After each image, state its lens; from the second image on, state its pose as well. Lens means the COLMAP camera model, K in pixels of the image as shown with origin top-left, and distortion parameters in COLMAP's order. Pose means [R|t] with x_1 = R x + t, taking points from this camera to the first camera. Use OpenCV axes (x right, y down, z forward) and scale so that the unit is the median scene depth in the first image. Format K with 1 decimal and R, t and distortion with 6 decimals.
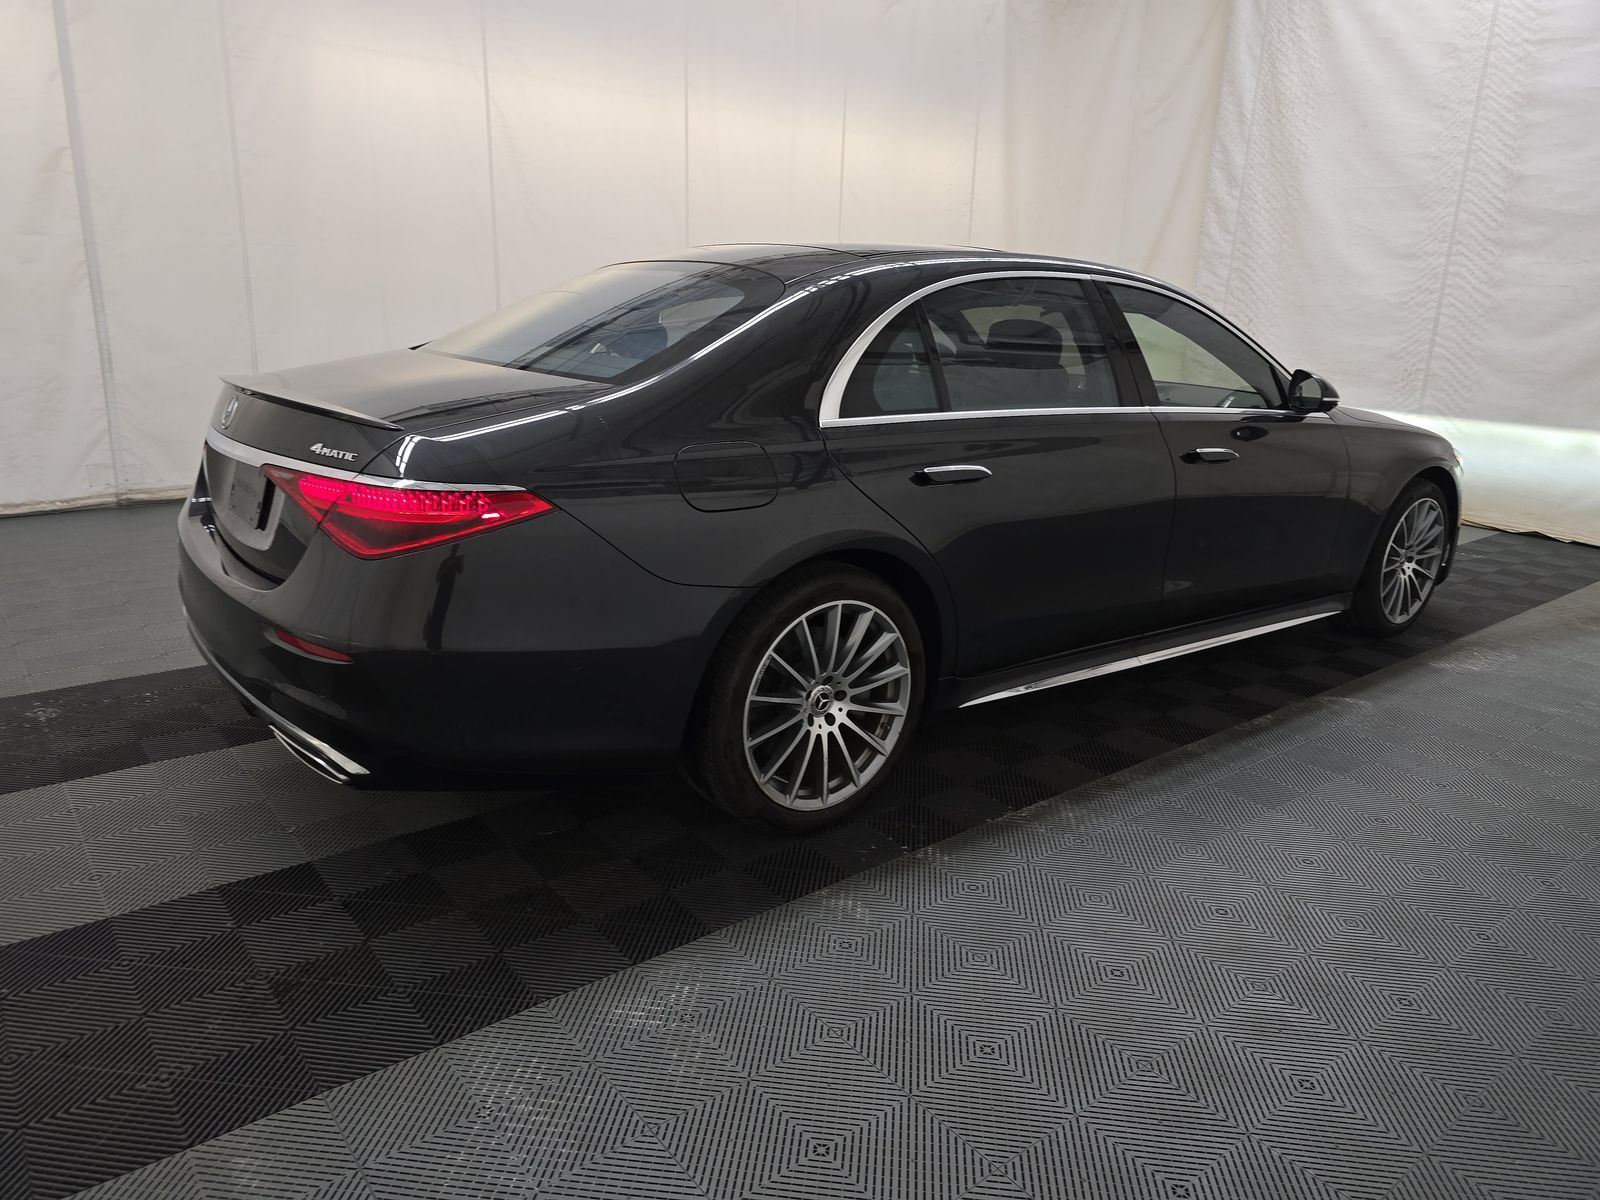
lens RADIAL K [[1072.5, 0, 796.7], [0, 1072.5, 595.4], [0, 0, 1]] dist [0.035265, -0.029315]
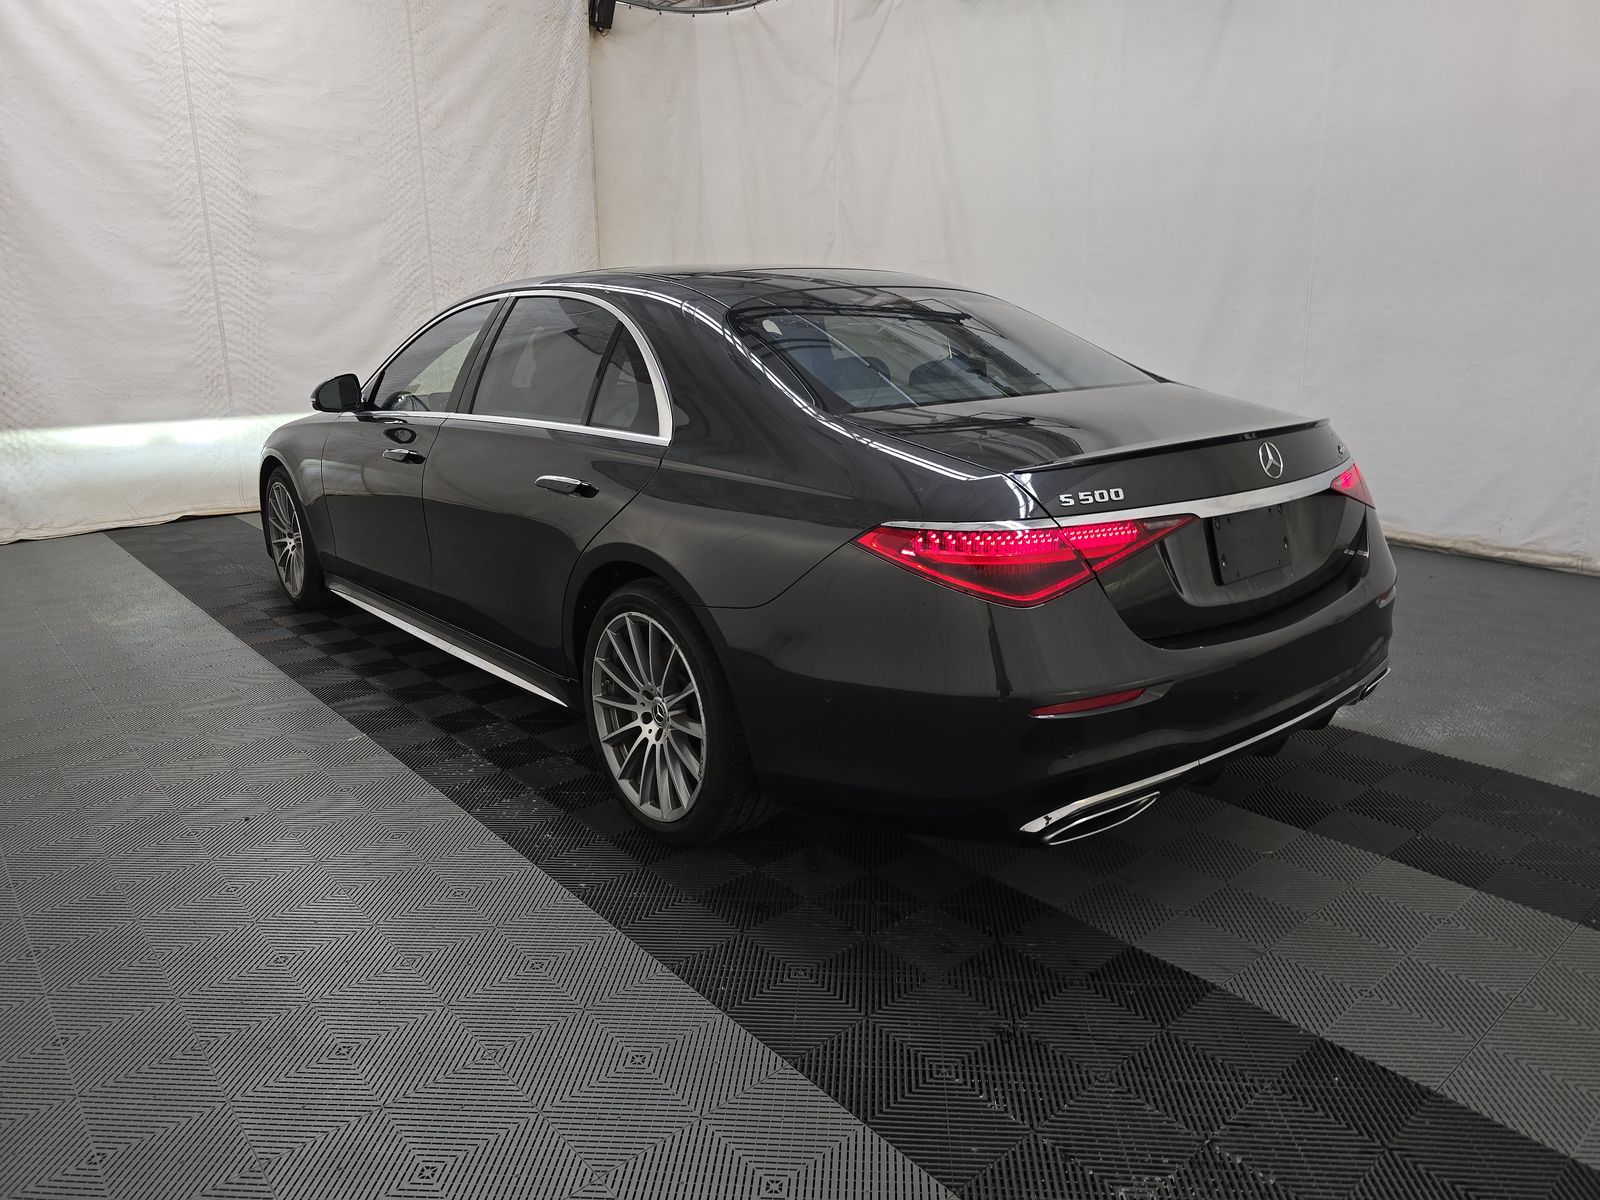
lens RADIAL K [[1072.5, 0, 808.3], [0, 1072.5, 598.3], [0, 0, 1]] dist [0.035265, -0.029315]
pose [[-0.037207, -0.288785, 0.956671, -0.512670], [0.280297, 0.915887, 0.287375, -0.157272], [-0.959192, 0.278845, 0.046868, 0.485165]]
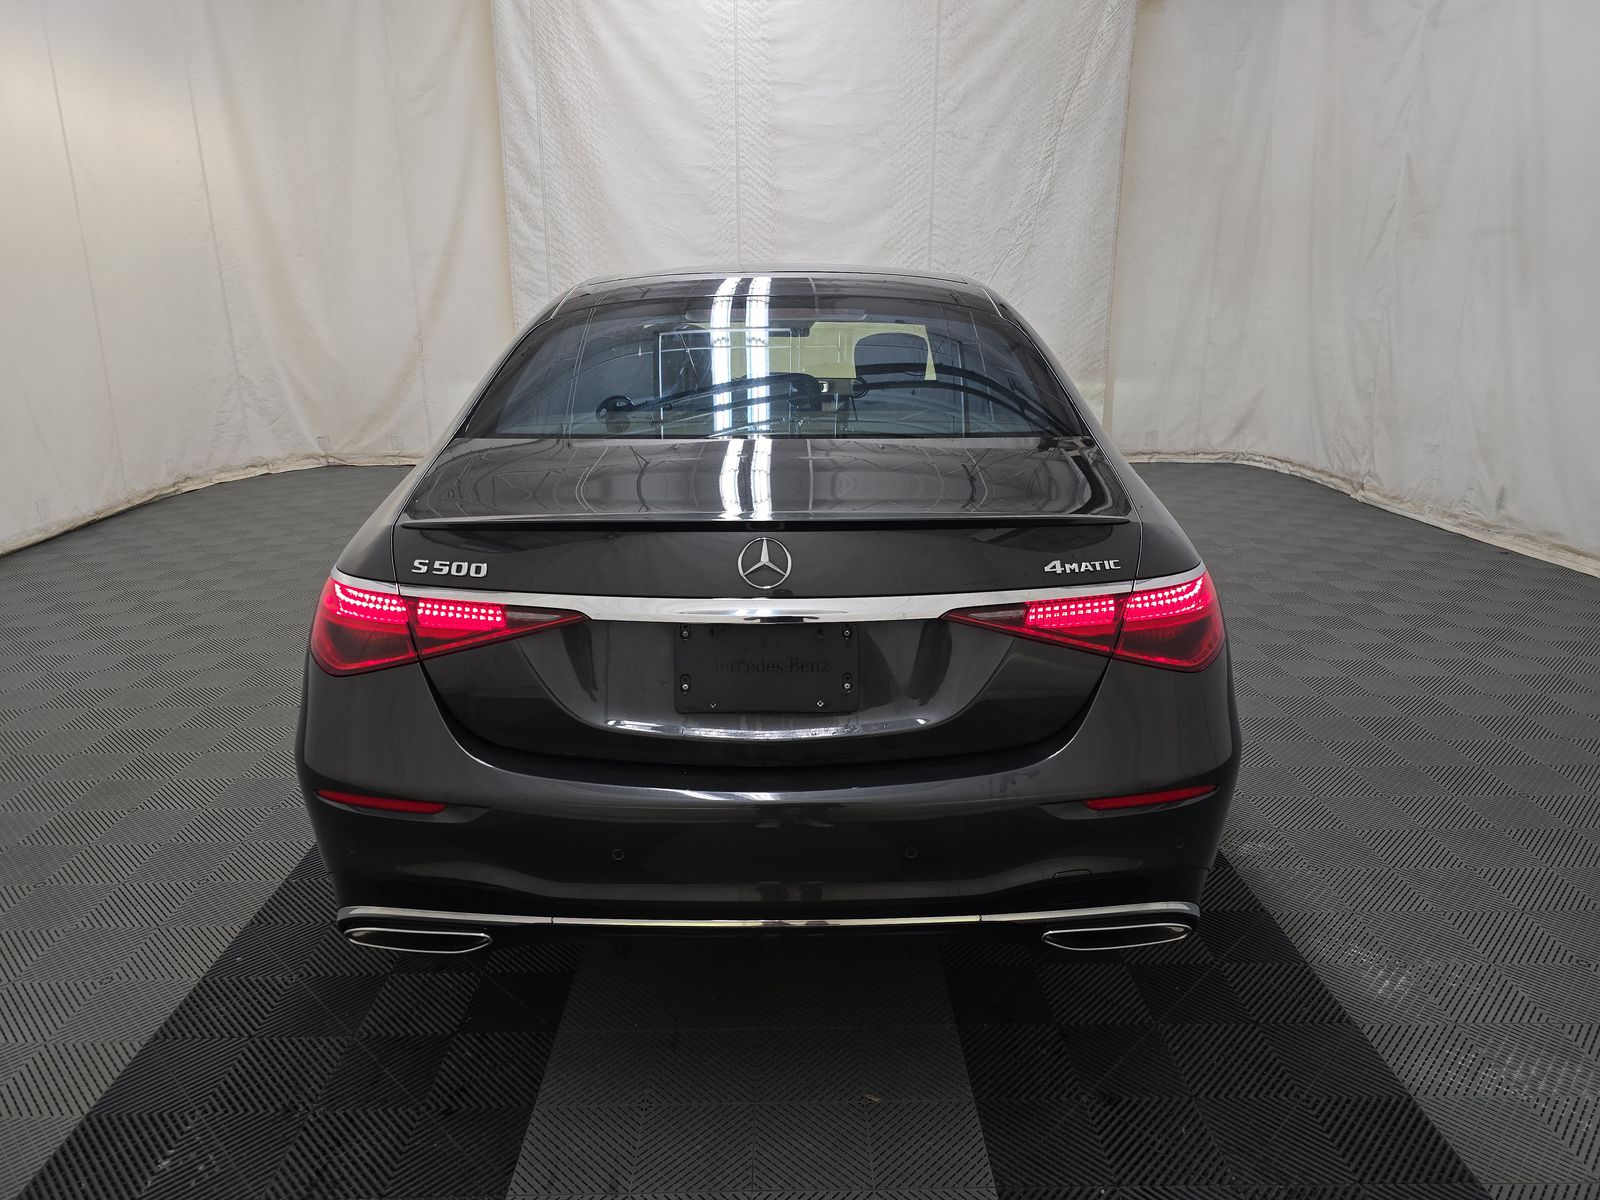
lens RADIAL K [[1072.5, 0, 808.2], [0, 1072.5, 605.3], [0, 0, 1]] dist [0.035265, -0.029315]
pose [[0.609019, -0.259265, 0.749585, -0.362402], [0.237702, 0.961289, 0.139361, -0.082191], [-0.756699, 0.093305, 0.647071, 0.191142]]
